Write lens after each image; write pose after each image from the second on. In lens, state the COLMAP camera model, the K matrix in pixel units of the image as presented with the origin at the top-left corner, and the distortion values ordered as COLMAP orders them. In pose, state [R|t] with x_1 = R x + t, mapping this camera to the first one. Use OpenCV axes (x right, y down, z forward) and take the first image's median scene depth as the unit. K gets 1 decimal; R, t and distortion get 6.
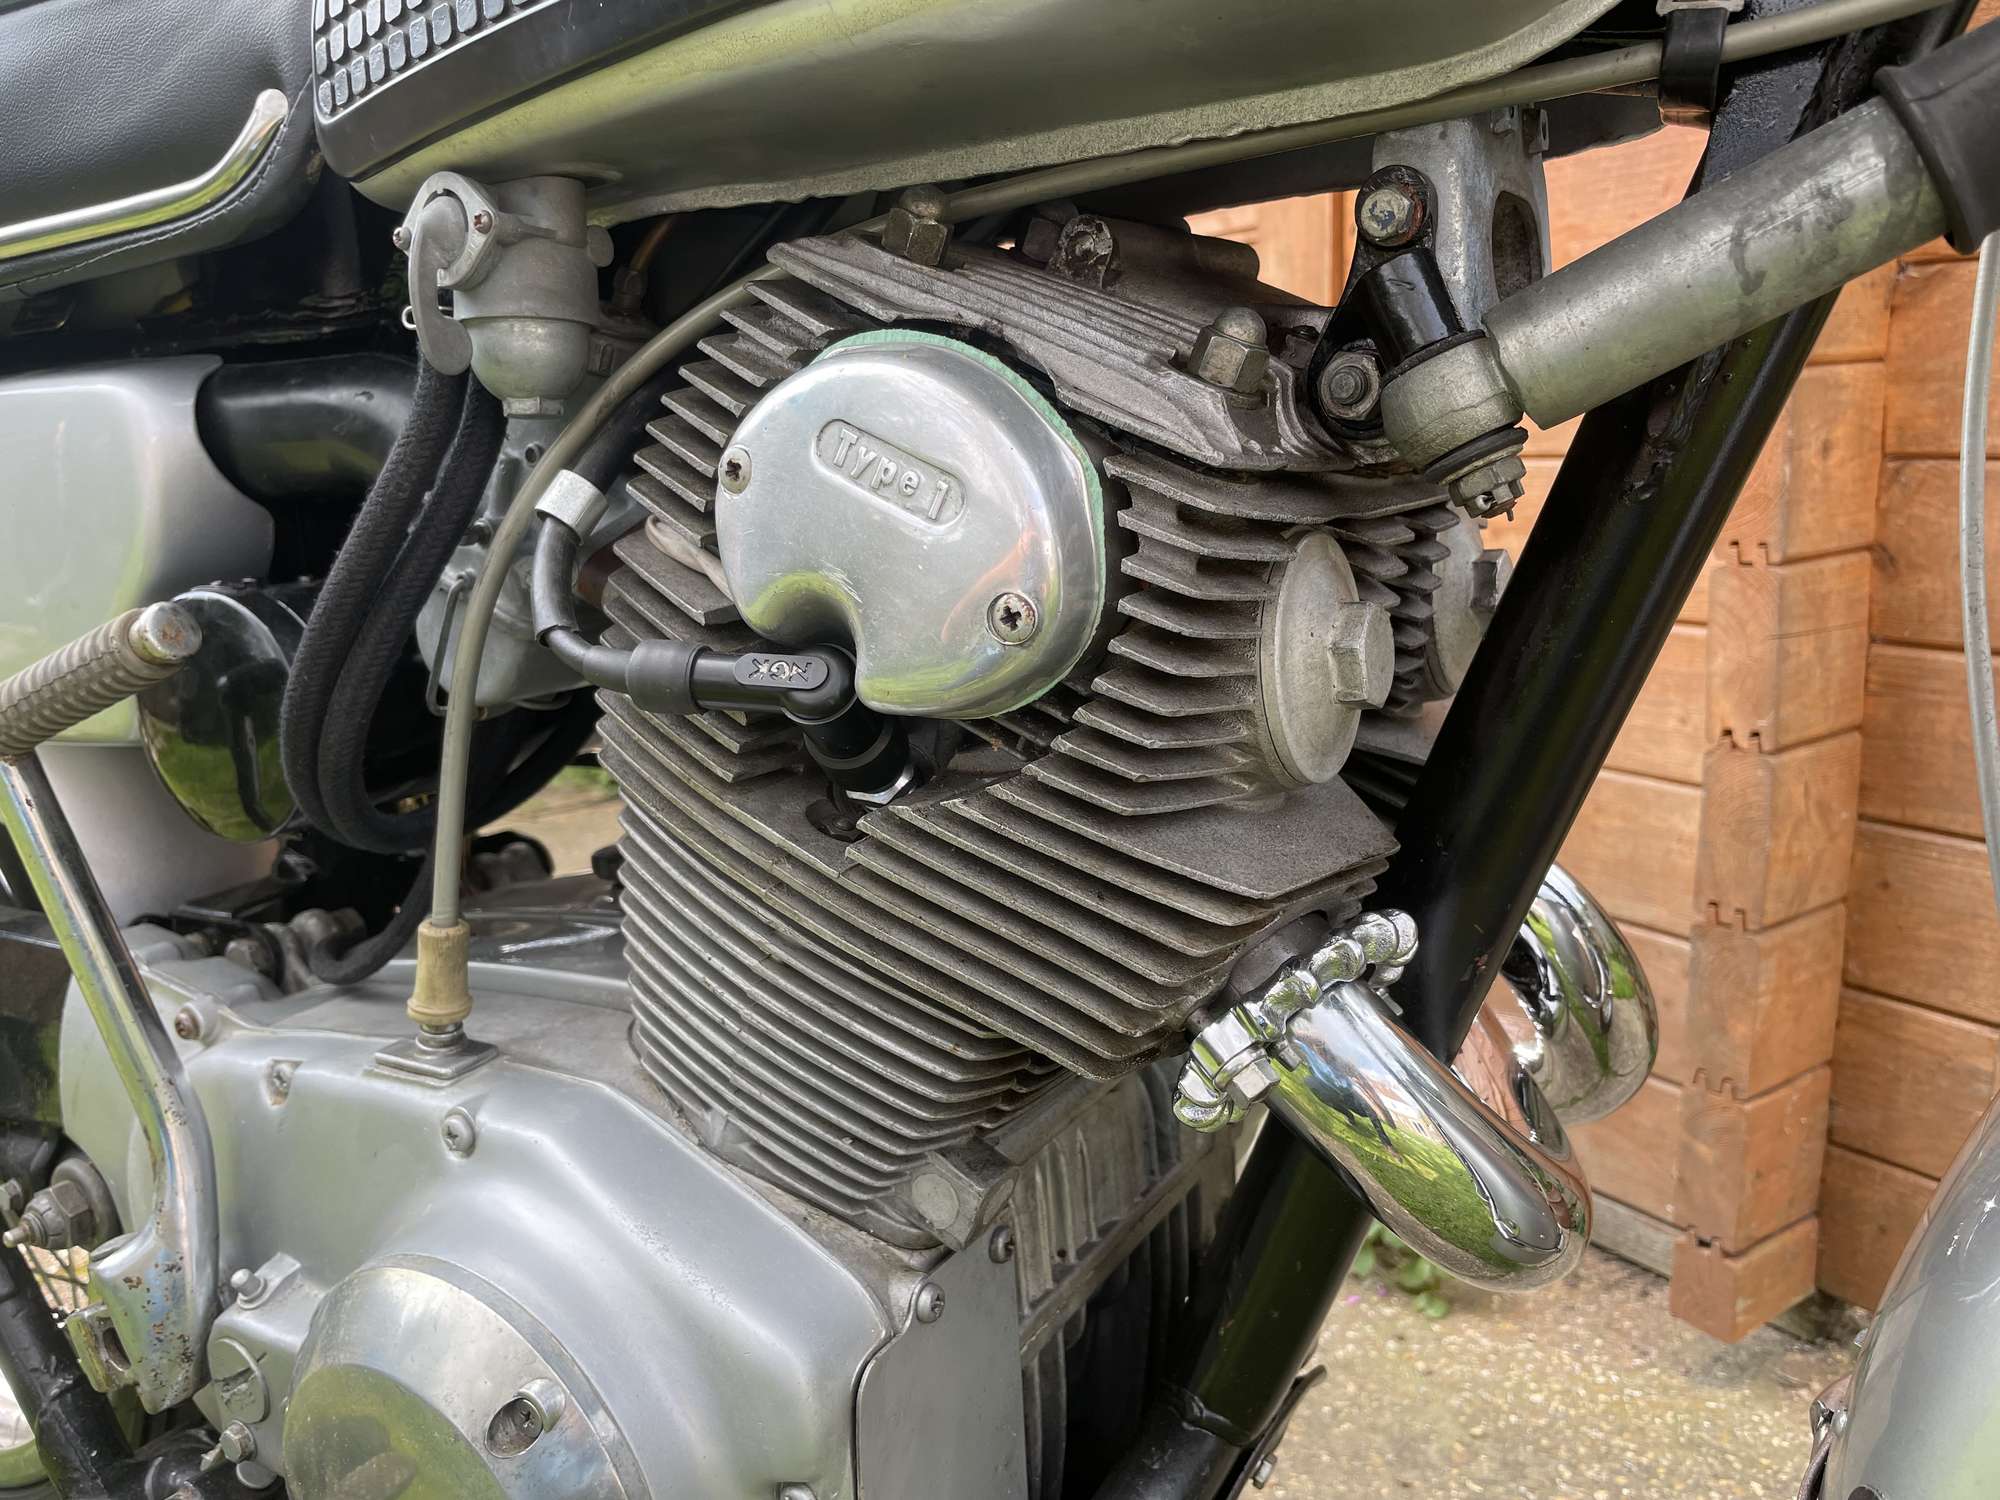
lens RADIAL K [[1538.8, 0, 997.2], [0, 1538.8, 743.2], [0, 0, 1]] dist [0.066620, -0.110792]
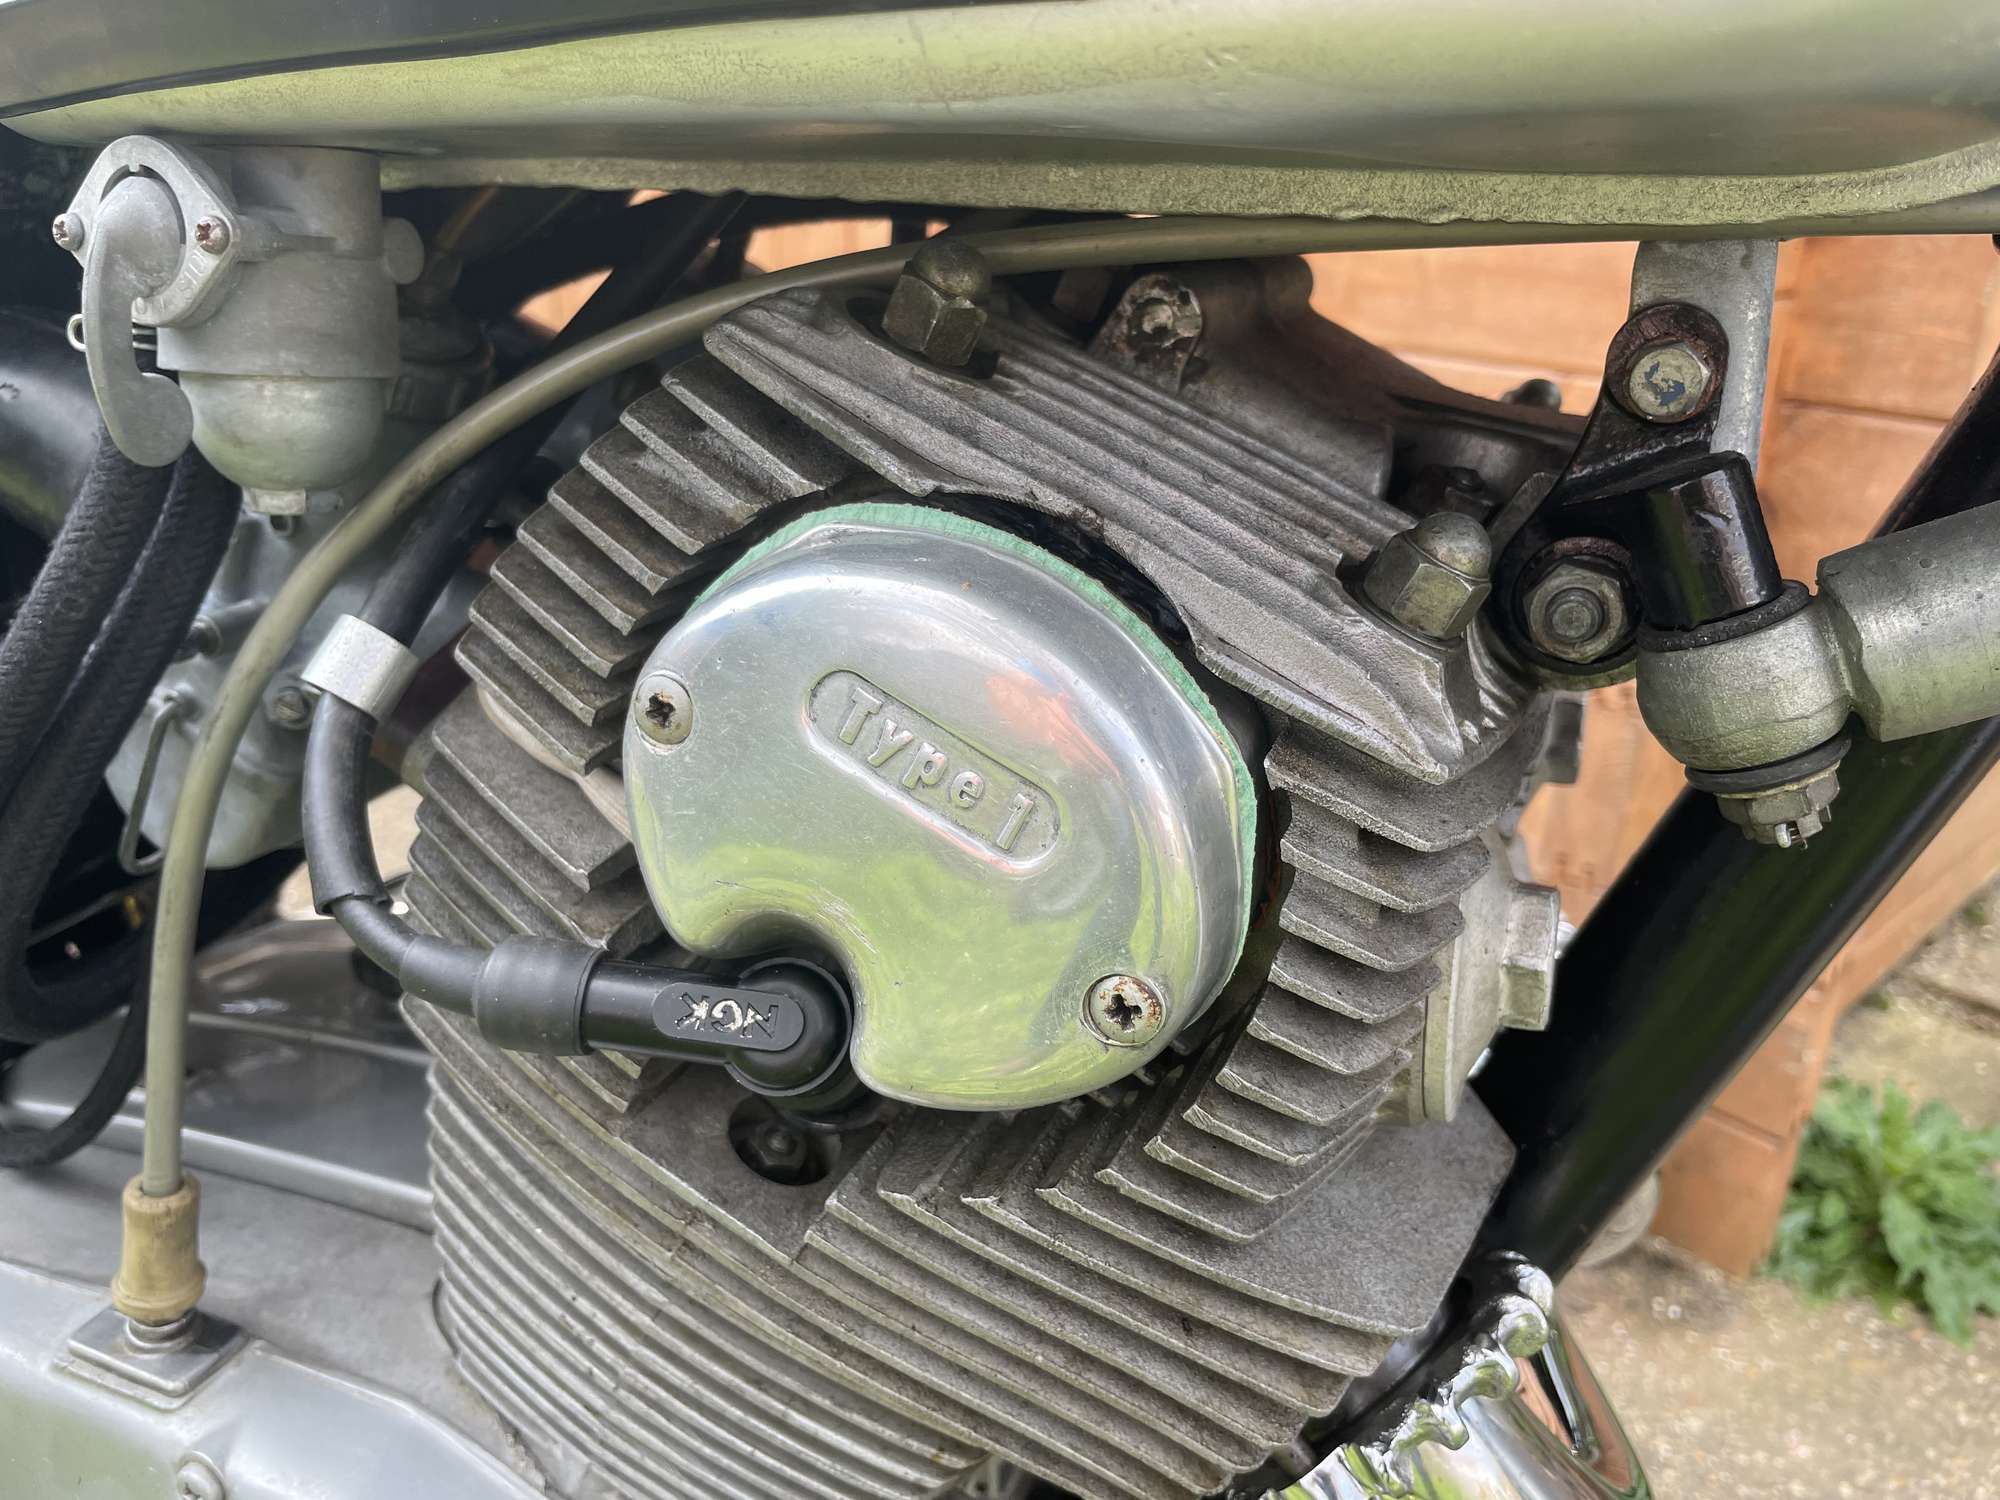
lens RADIAL K [[1538.8, 0, 1011.5], [0, 1538.8, 724.2], [0, 0, 1]] dist [0.066620, -0.110792]
pose [[0.982664, 0.017954, 0.184526, -0.143277], [-0.043890, 0.989535, 0.137454, -0.259477], [-0.180127, -0.143170, 0.973168, 0.353634]]
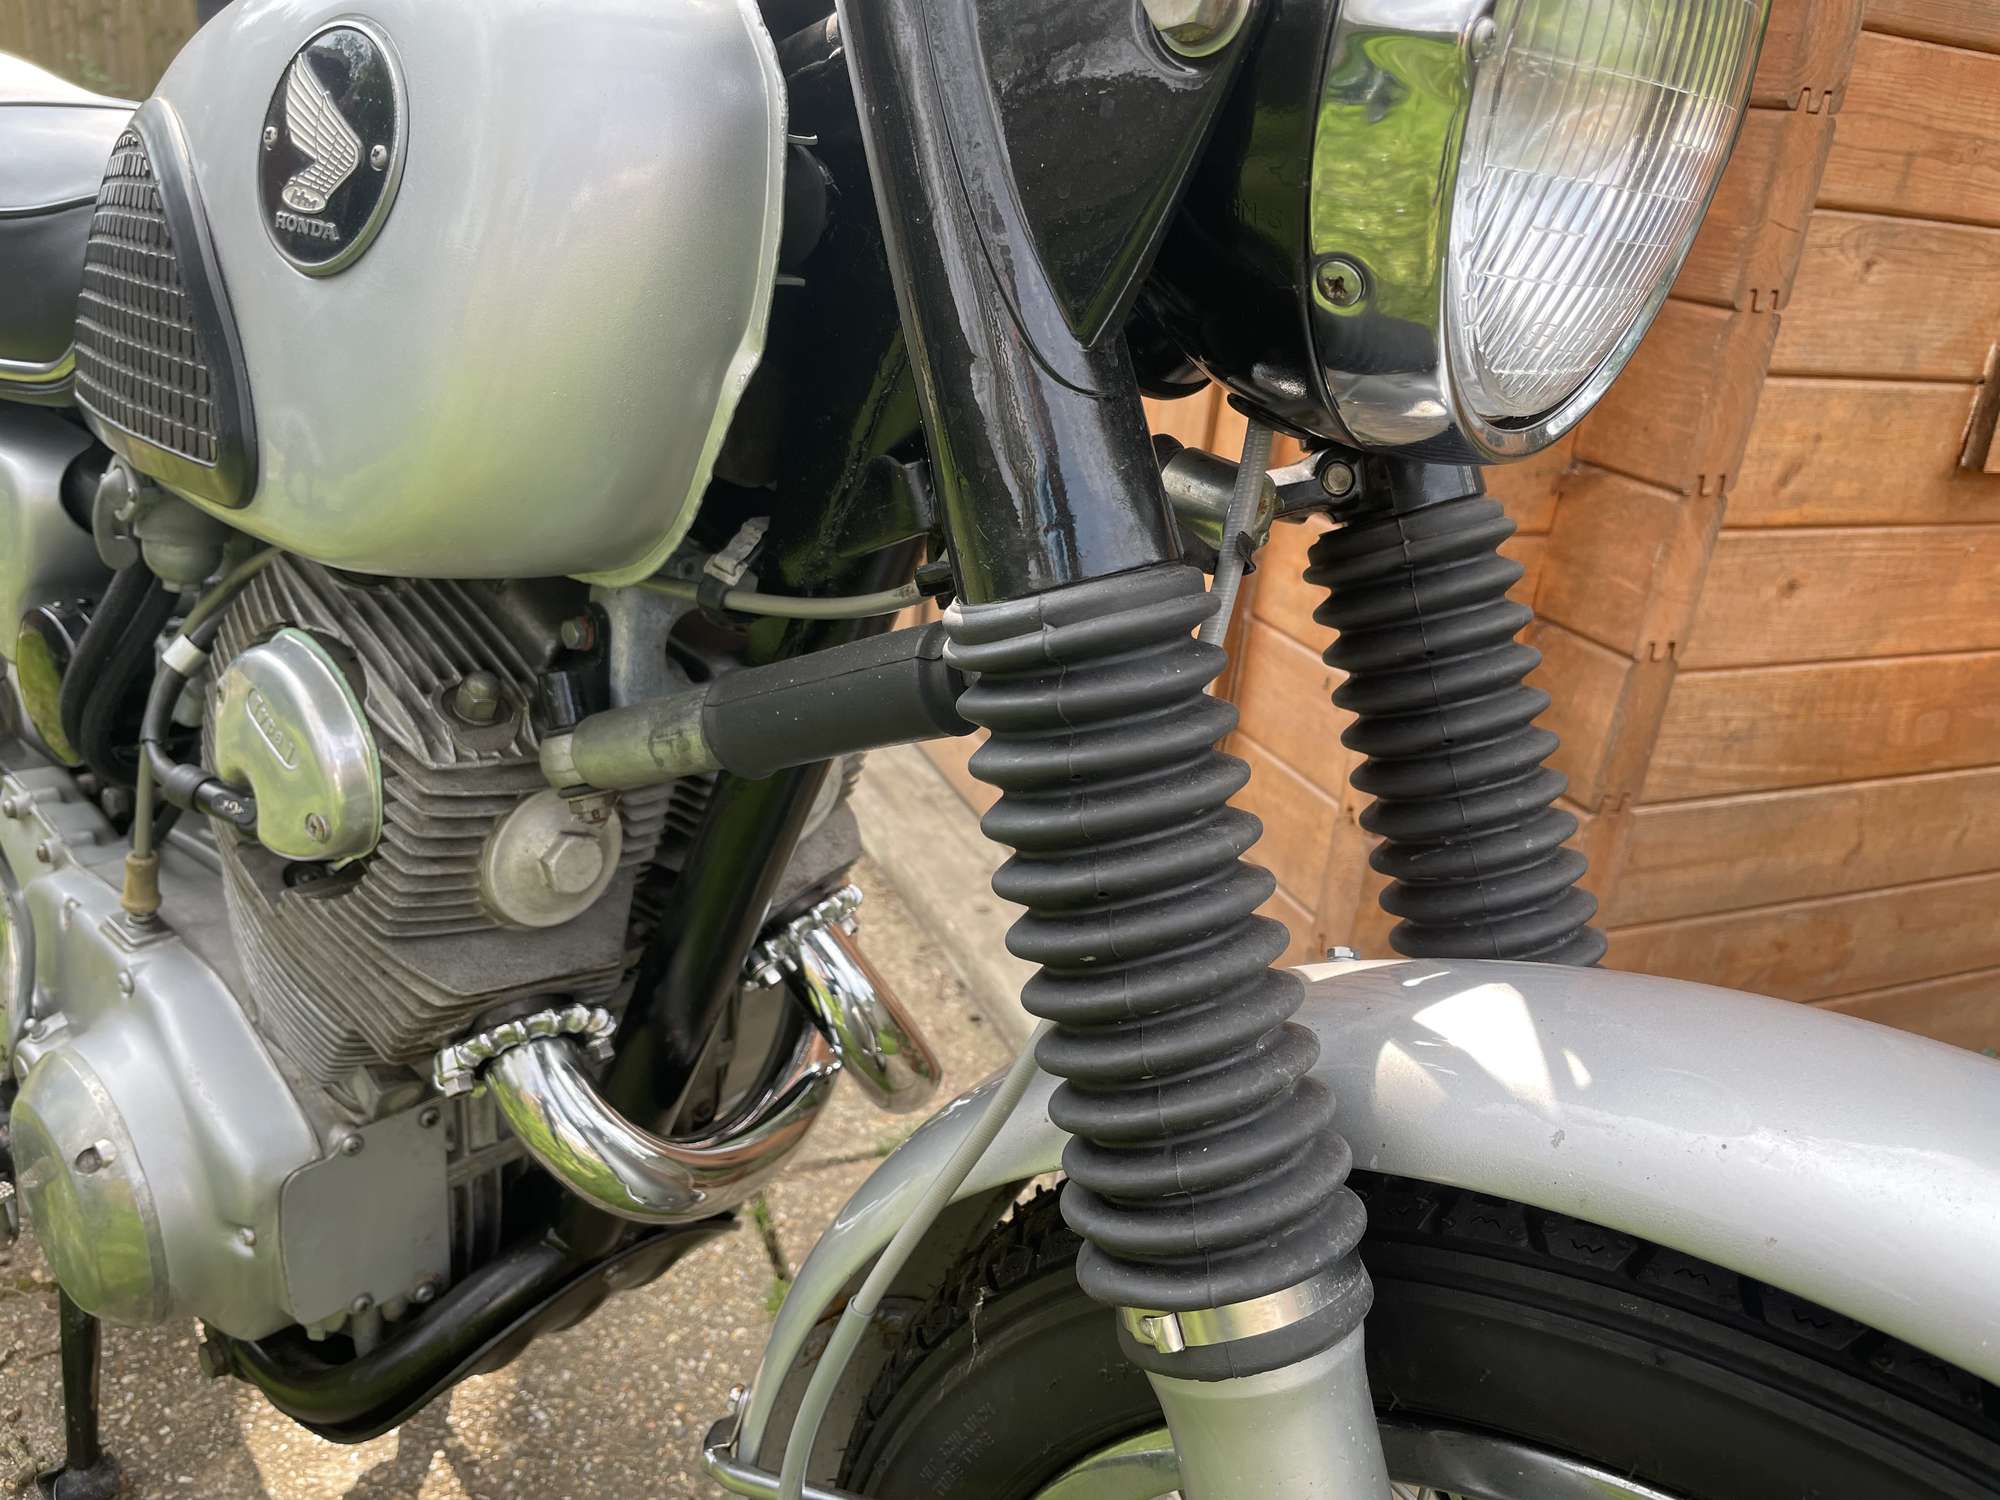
lens RADIAL K [[1538.8, 0, 998.4], [0, 1538.8, 756.0], [0, 0, 1]] dist [0.066620, -0.110792]
pose [[0.971205, 0.208160, -0.115890, 0.878667], [-0.184971, 0.965387, 0.183886, -0.578581], [0.150156, -0.157155, 0.976092, -0.573279]]
